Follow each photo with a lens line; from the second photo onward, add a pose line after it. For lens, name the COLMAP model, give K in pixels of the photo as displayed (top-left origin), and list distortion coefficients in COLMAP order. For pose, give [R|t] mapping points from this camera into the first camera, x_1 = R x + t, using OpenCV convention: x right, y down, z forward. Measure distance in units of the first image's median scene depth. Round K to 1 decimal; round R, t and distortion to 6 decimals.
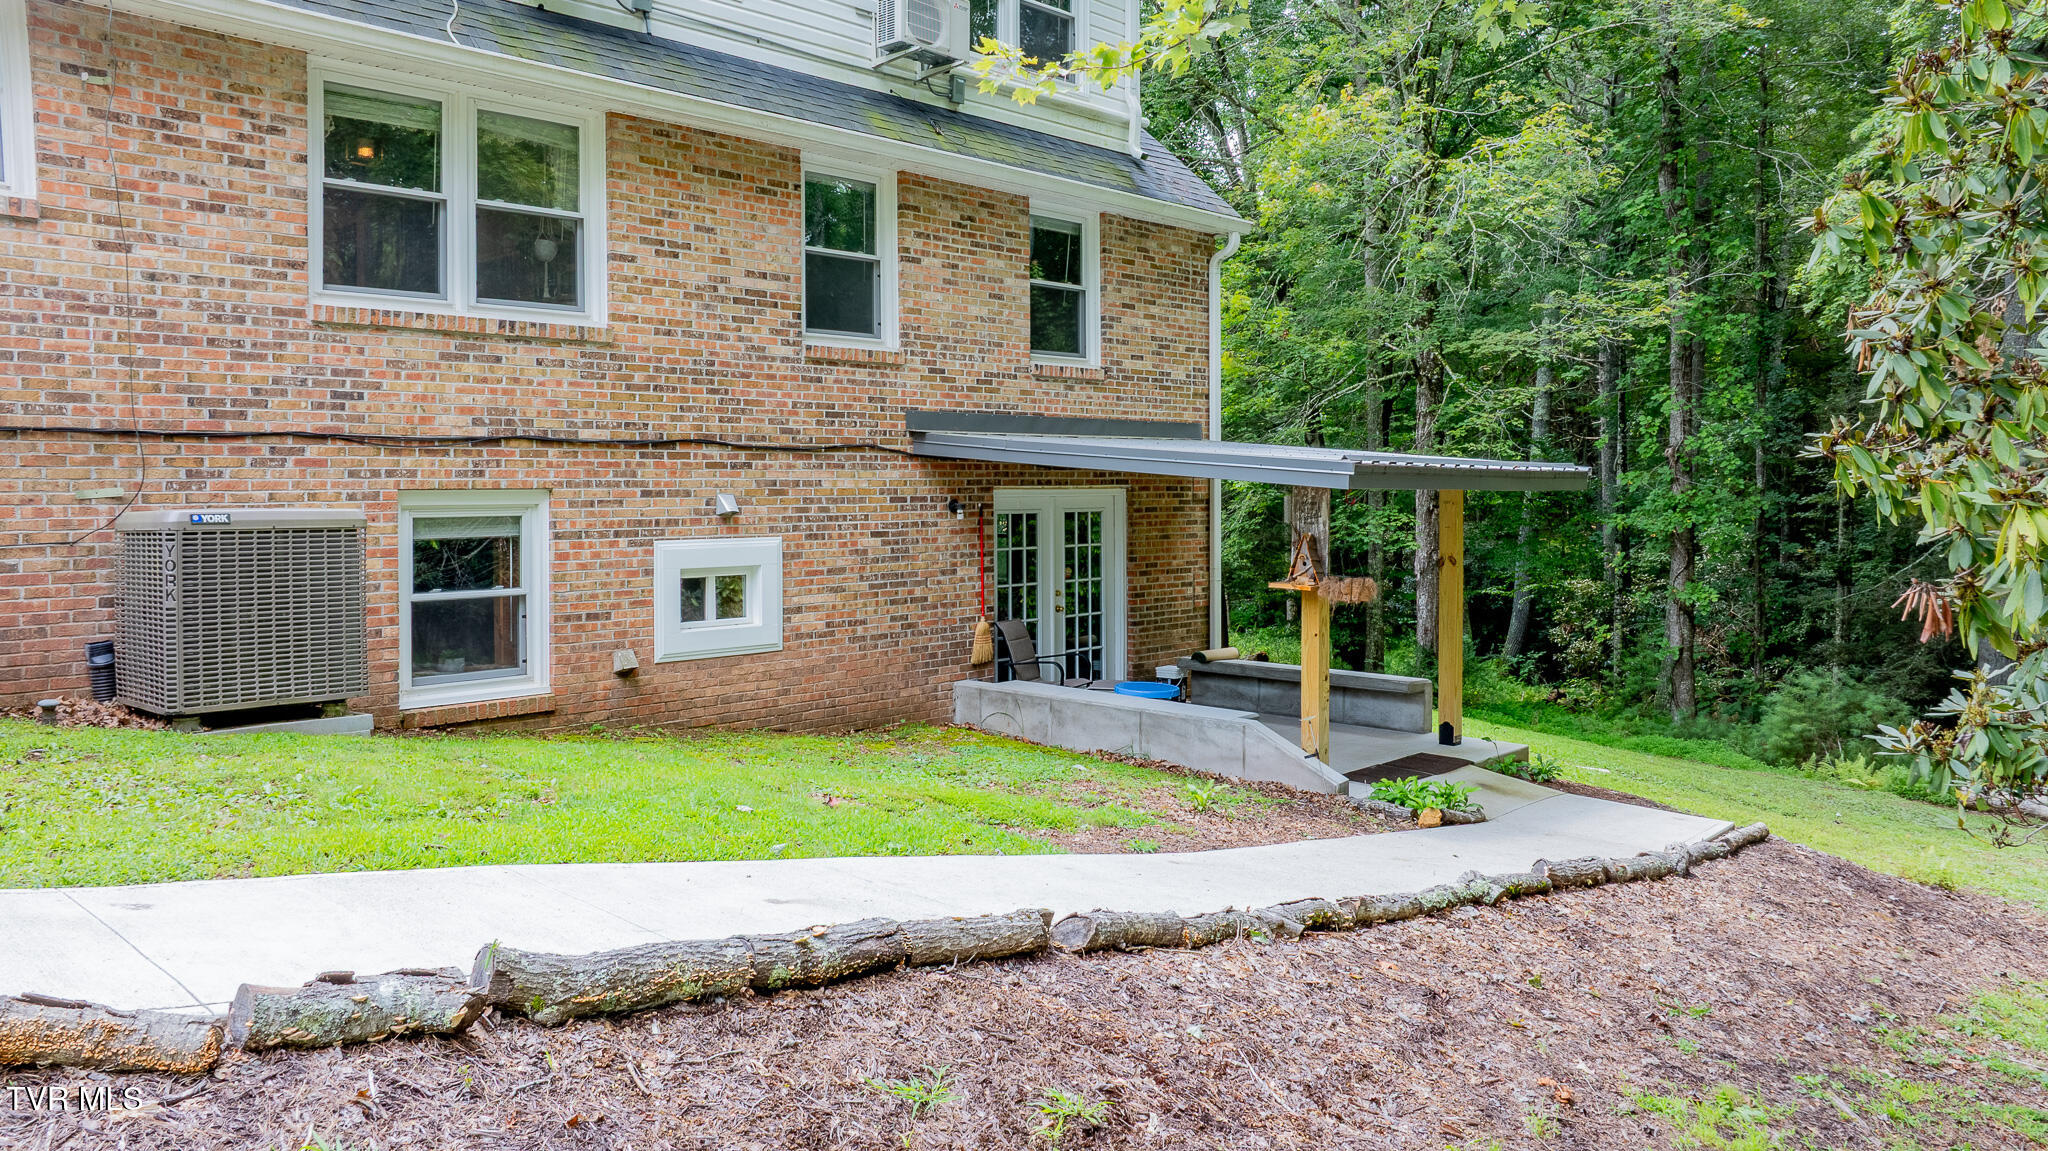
lens RADIAL K [[1484.3, 0, 1023.0], [0, 1484.3, 573.3], [0, 0, 1]] dist [-0.024895, 0.003543]
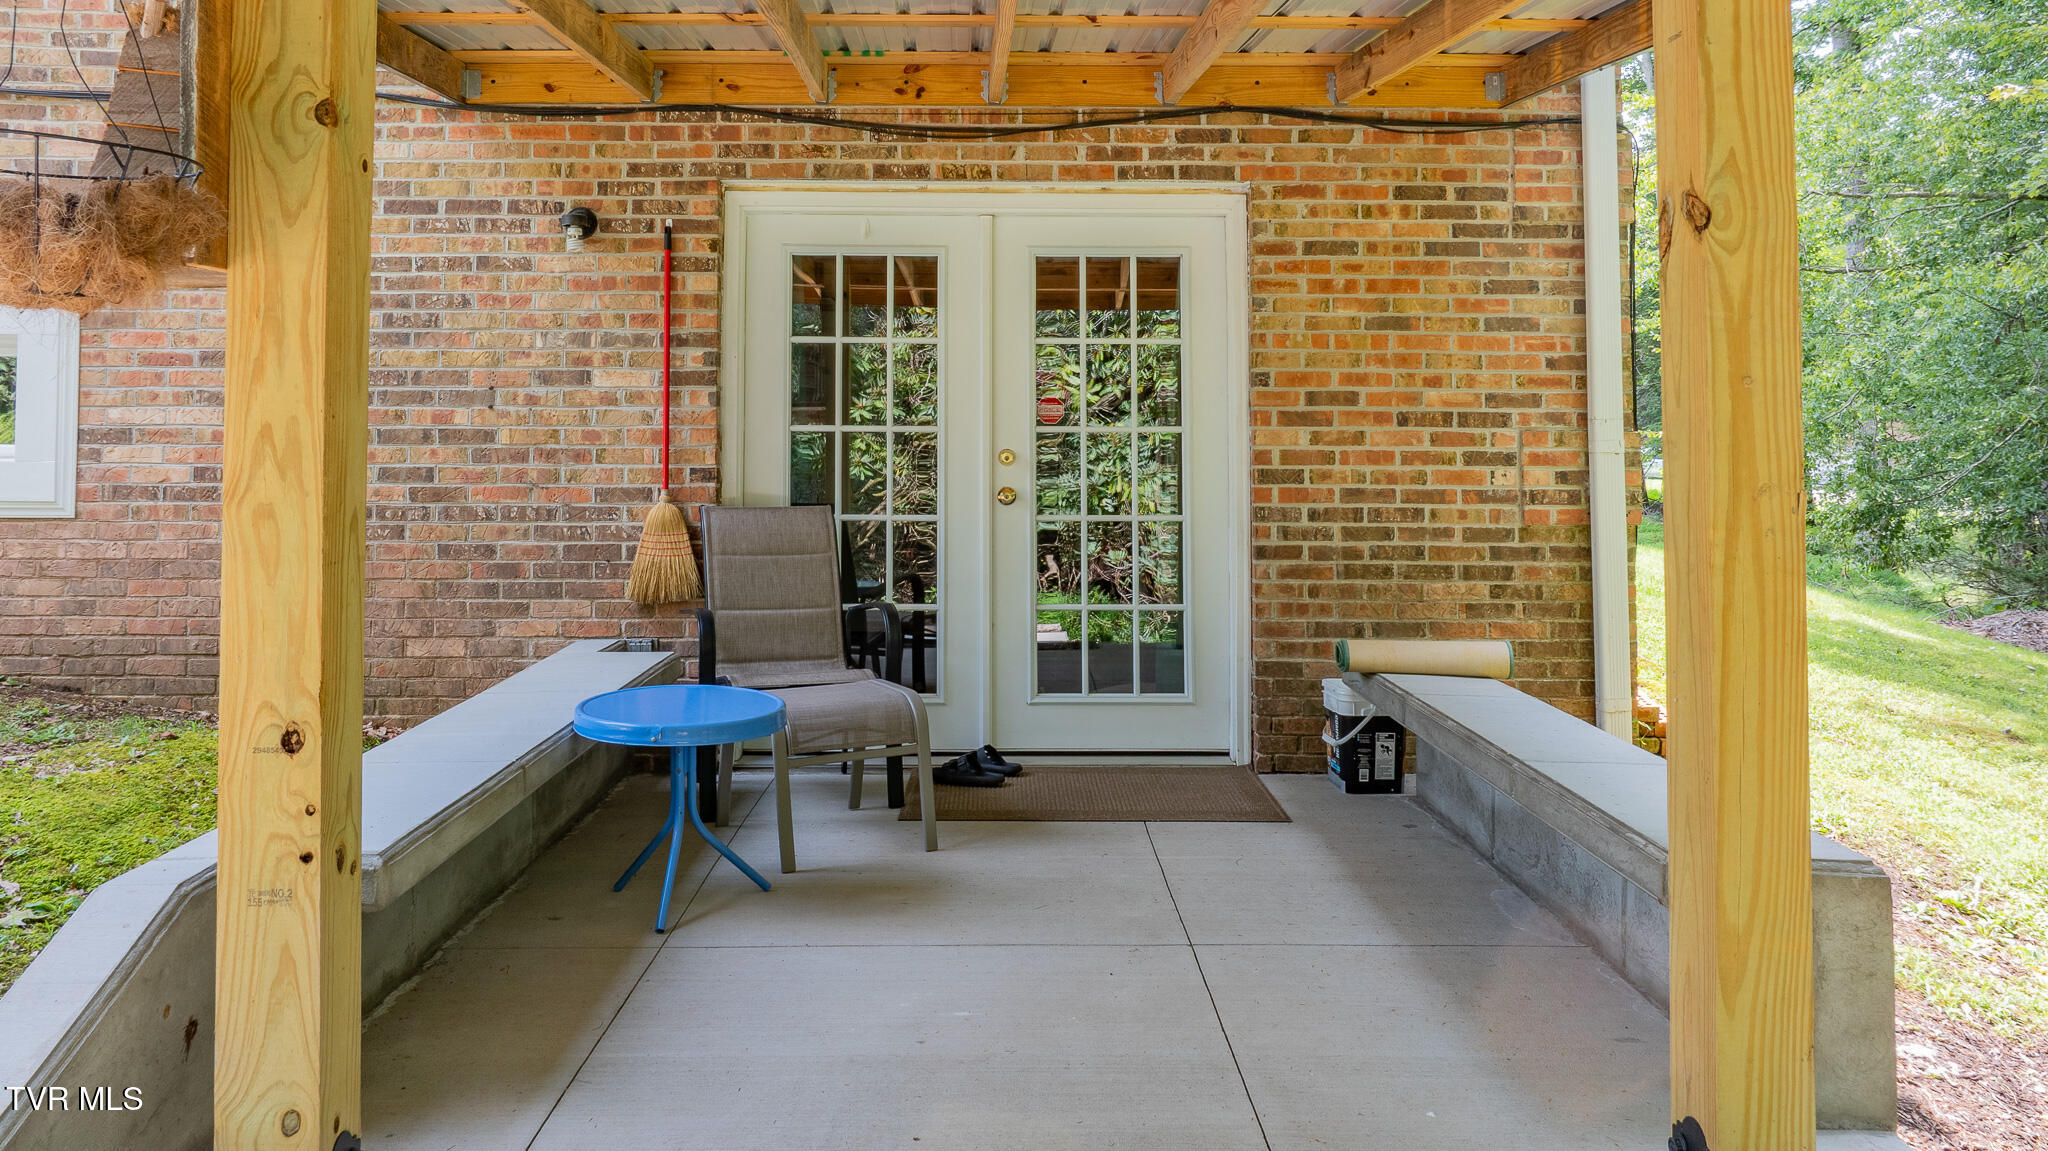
lens RADIAL K [[1484.3, 0, 1034.8], [0, 1484.3, 512.9], [0, 0, 1]] dist [-0.024895, 0.003543]
pose [[0.688860, -0.019518, -0.724631, 0.348216], [-0.050367, 0.995933, -0.074707, 0.062477], [0.723142, 0.087960, 0.685076, 0.806171]]
